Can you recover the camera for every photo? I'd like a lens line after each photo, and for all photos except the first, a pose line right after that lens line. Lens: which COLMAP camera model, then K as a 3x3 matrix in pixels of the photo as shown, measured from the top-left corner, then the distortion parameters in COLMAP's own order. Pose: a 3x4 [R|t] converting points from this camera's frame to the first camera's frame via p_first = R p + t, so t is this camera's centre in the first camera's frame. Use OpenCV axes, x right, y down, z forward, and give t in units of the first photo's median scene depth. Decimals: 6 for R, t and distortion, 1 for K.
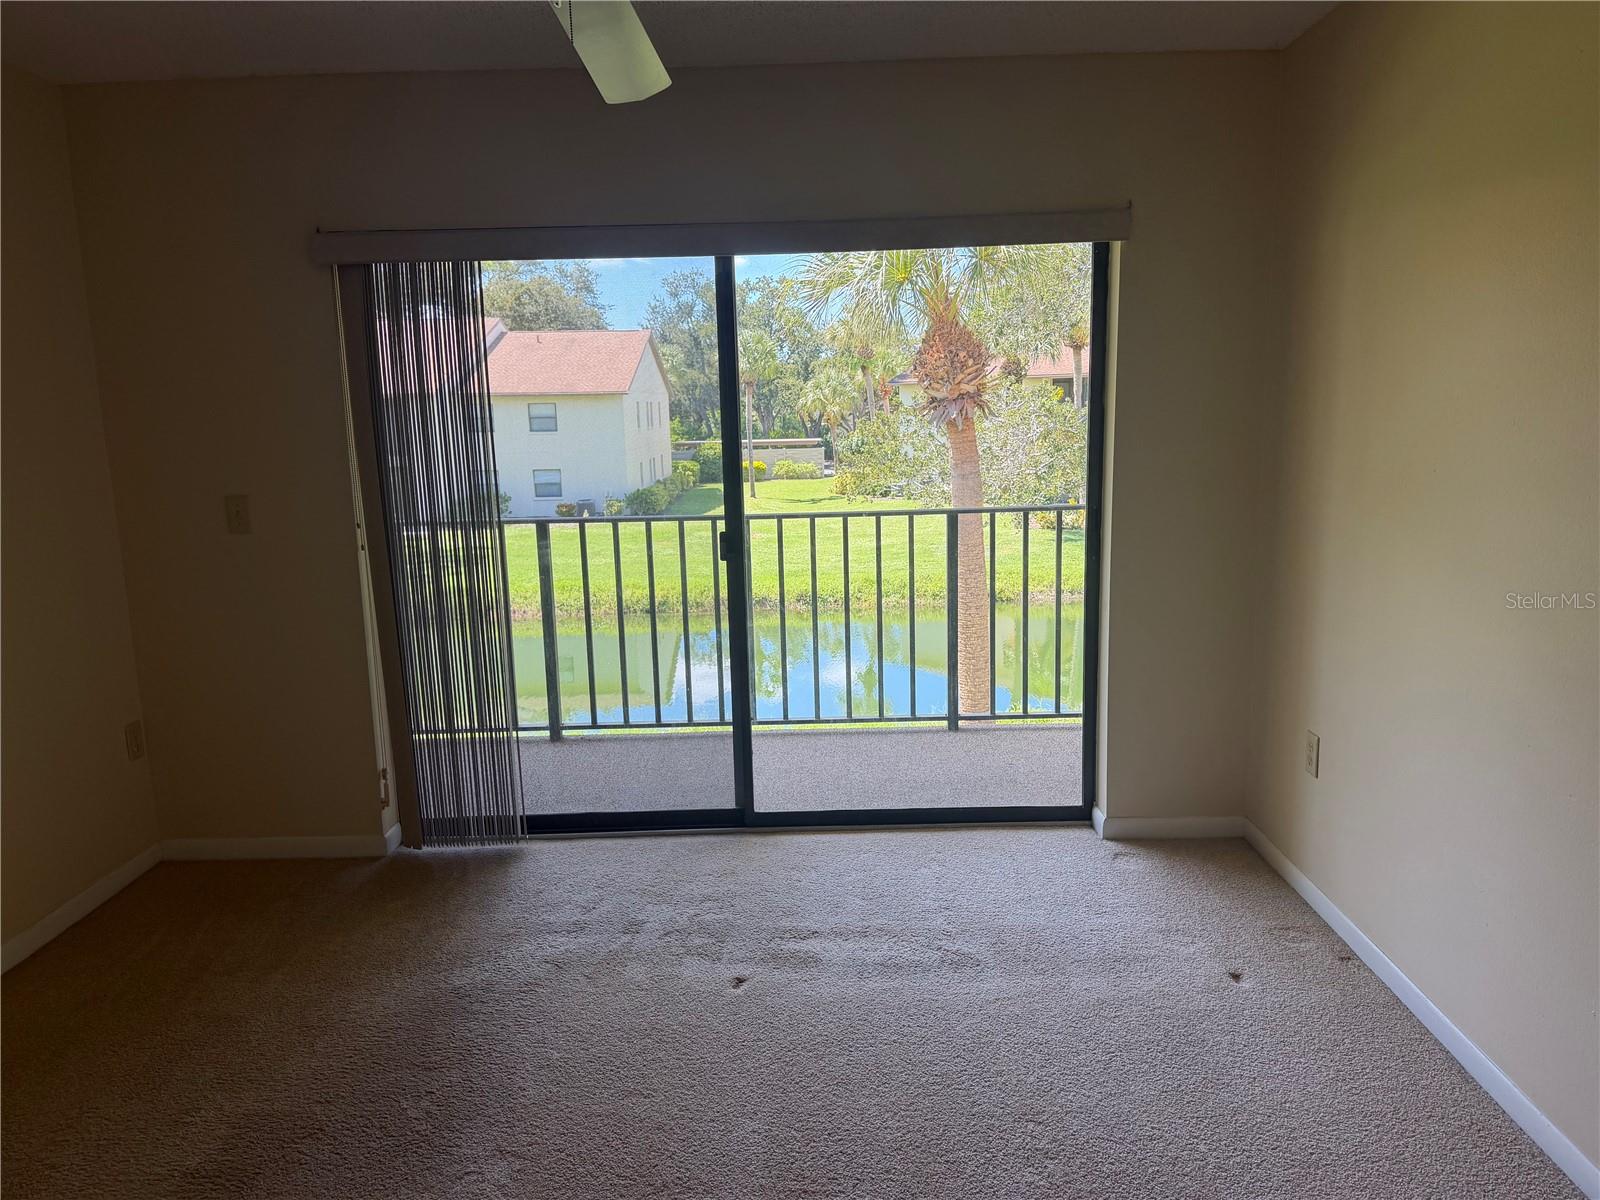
lens RADIAL K [[1127.0, 0, 831.9], [0, 1127.0, 593.1], [0, 0, 1]] dist [0.060254, -0.000784]
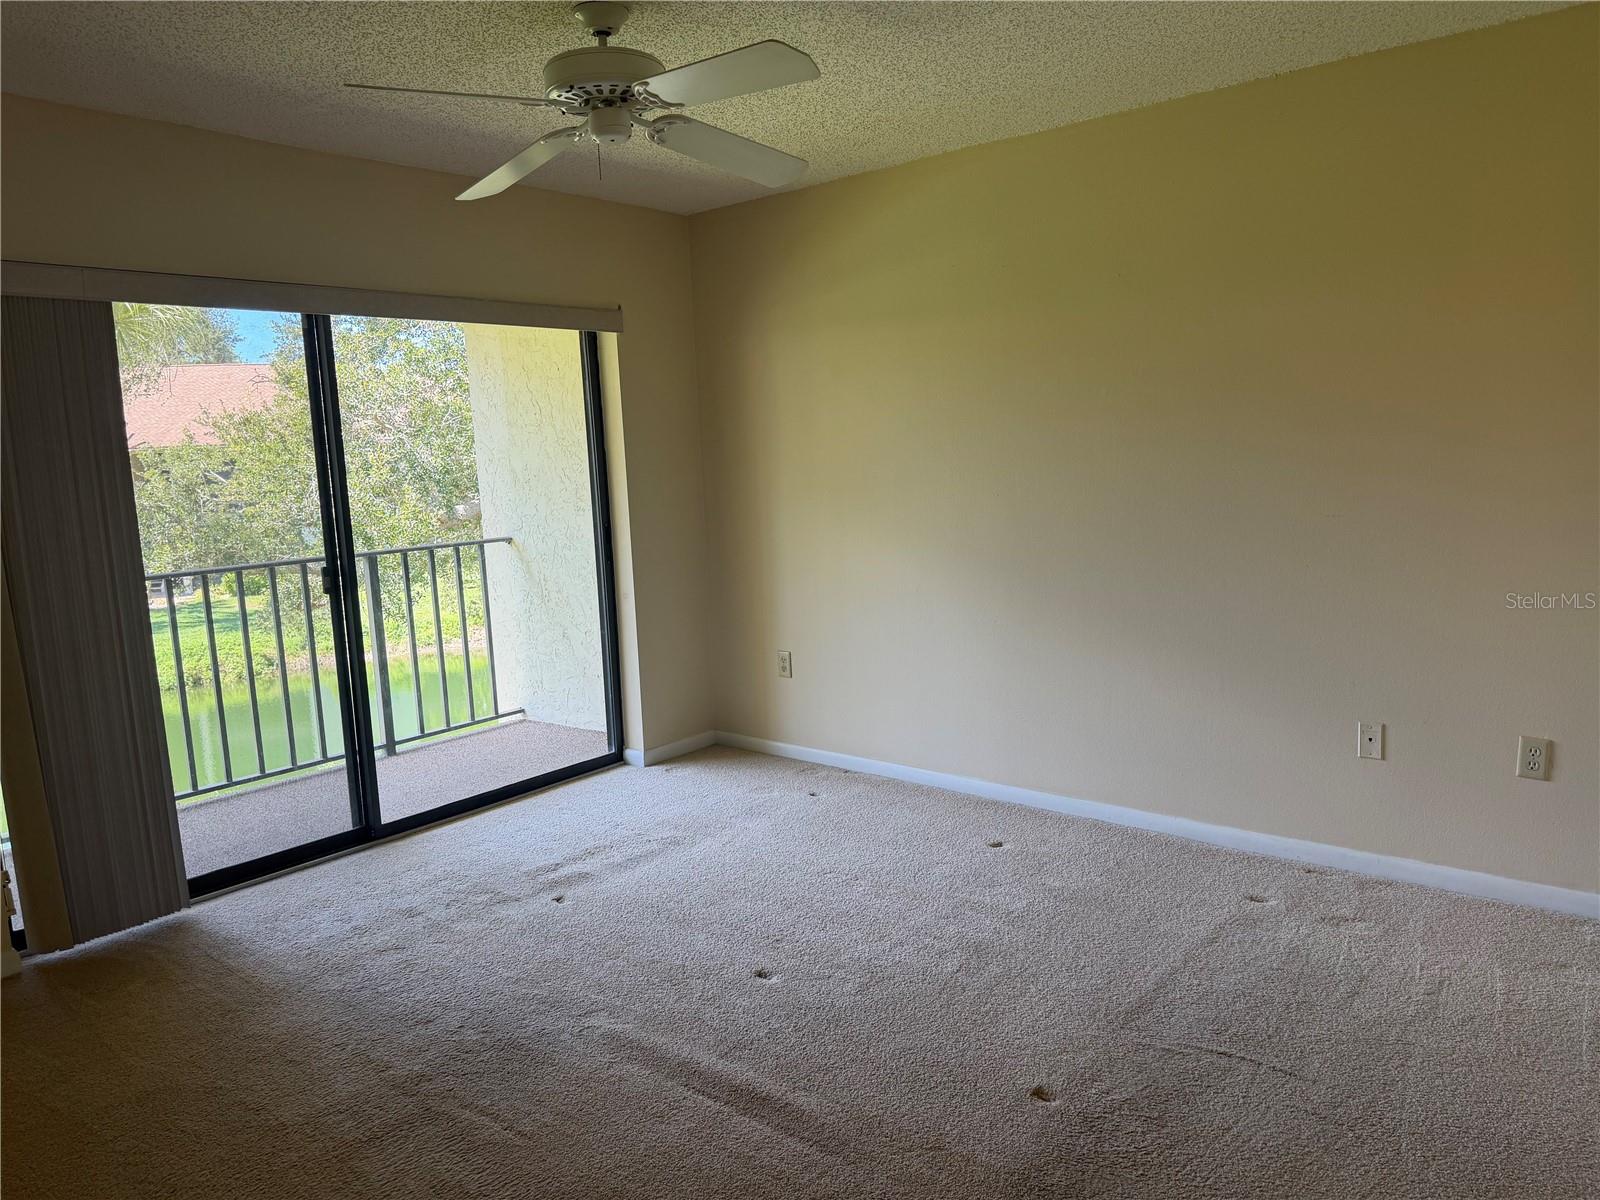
lens RADIAL K [[1158.6, 0, 795.2], [0, 1158.6, 630.2], [0, 0, 1]] dist [-0.000224, -0.000922]
pose [[0.642234, -0.132872, 0.754905, -0.689001], [0.153057, 0.987257, 0.043556, 0.022202], [-0.751072, 0.087571, 0.654387, -0.061724]]
